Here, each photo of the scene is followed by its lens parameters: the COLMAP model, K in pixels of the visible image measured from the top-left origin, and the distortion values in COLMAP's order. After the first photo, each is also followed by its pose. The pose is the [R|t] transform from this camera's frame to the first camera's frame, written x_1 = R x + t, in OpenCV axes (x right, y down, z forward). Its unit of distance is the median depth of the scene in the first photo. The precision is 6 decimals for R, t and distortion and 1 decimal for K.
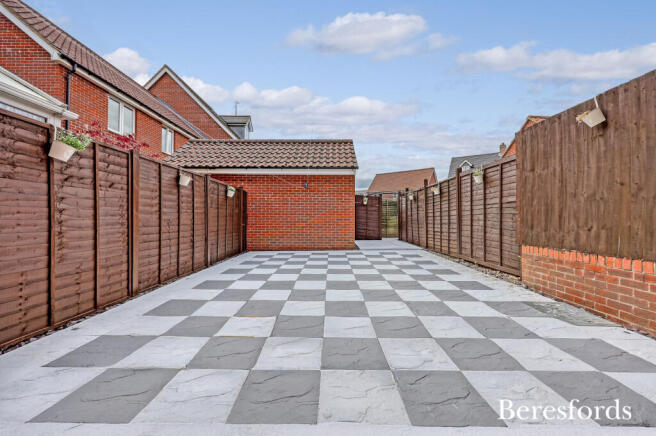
lens RADIAL K [[263.6, 0, 327.9], [0, 263.6, 218.7], [0, 0, 1]] dist [-0.000530, -0.000178]
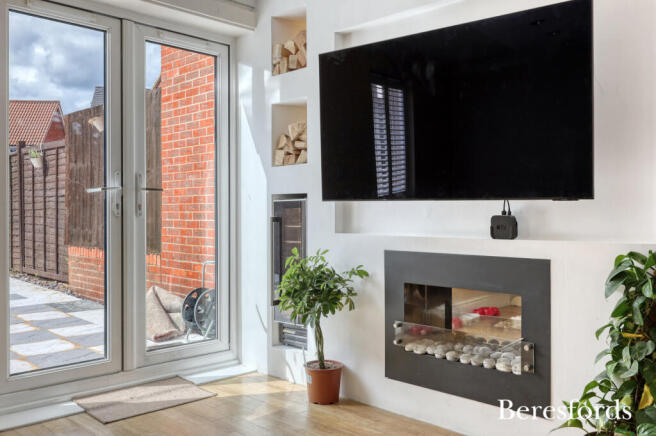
lens RADIAL K [[590.3, 0, 328.4], [0, 590.3, 219.2], [0, 0, 1]] dist [0.009272, 0.005637]
pose [[0.715101, 0.000573, 0.699021, -0.012926], [-0.007478, 0.999949, 0.006830, -0.006202], [-0.698982, -0.010111, 0.715068, -0.793811]]
